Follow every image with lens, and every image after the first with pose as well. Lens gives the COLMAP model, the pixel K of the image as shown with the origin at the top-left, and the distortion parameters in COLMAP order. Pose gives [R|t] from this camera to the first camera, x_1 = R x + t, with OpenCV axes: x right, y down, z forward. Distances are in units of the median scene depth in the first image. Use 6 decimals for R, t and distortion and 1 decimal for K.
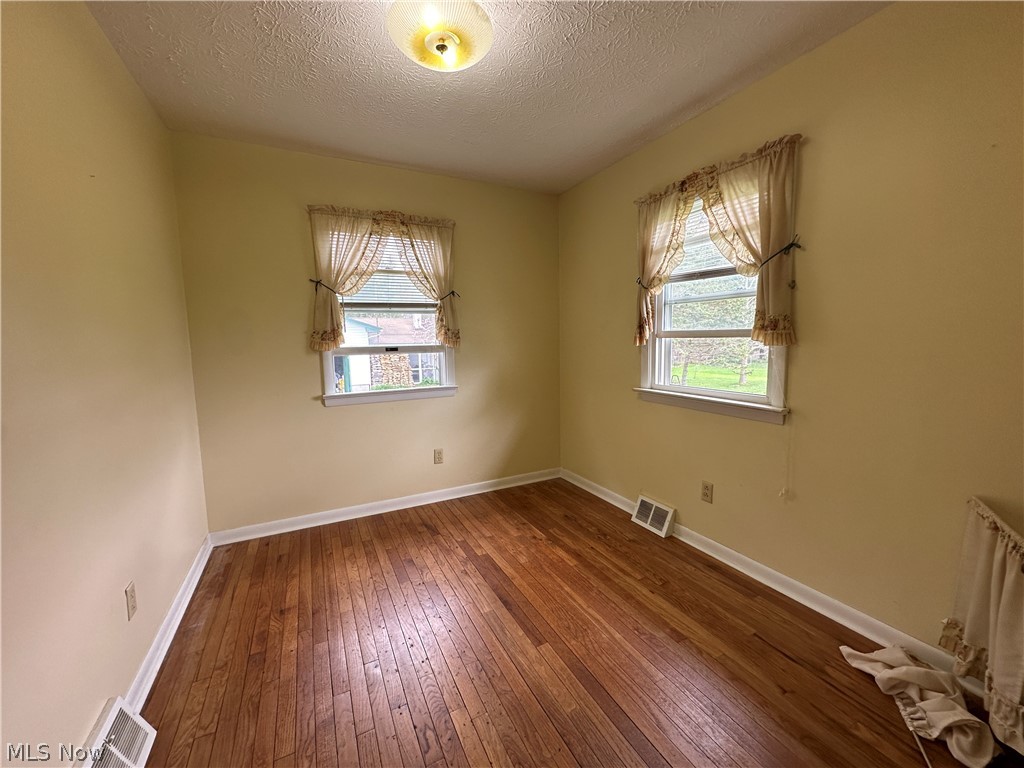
lens RADIAL K [[408.1, 0, 513.5], [0, 408.1, 384.3], [0, 0, 1]] dist [-0.005757, 0.001160]
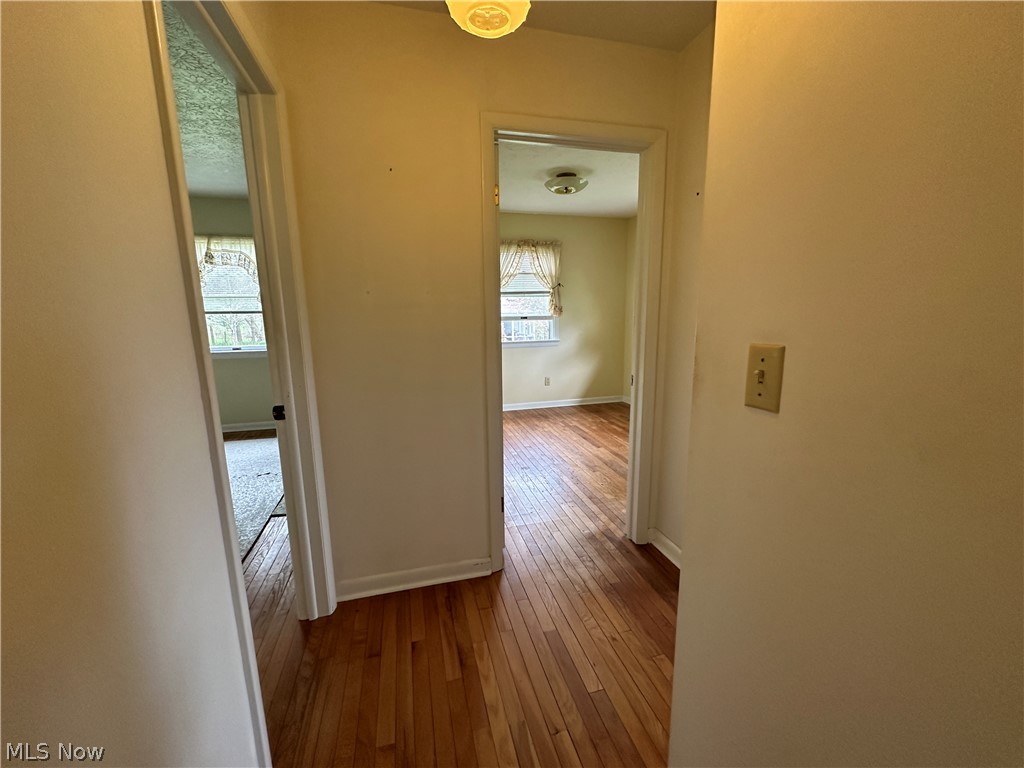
lens RADIAL K [[408.1, 0, 509.0], [0, 408.1, 384.7], [0, 0, 1]] dist [-0.005757, 0.001160]
pose [[0.976185, 0.041632, -0.212909, 0.026619], [-0.026072, 0.996814, 0.075378, 0.072504], [0.215369, -0.068032, 0.974160, -0.763430]]
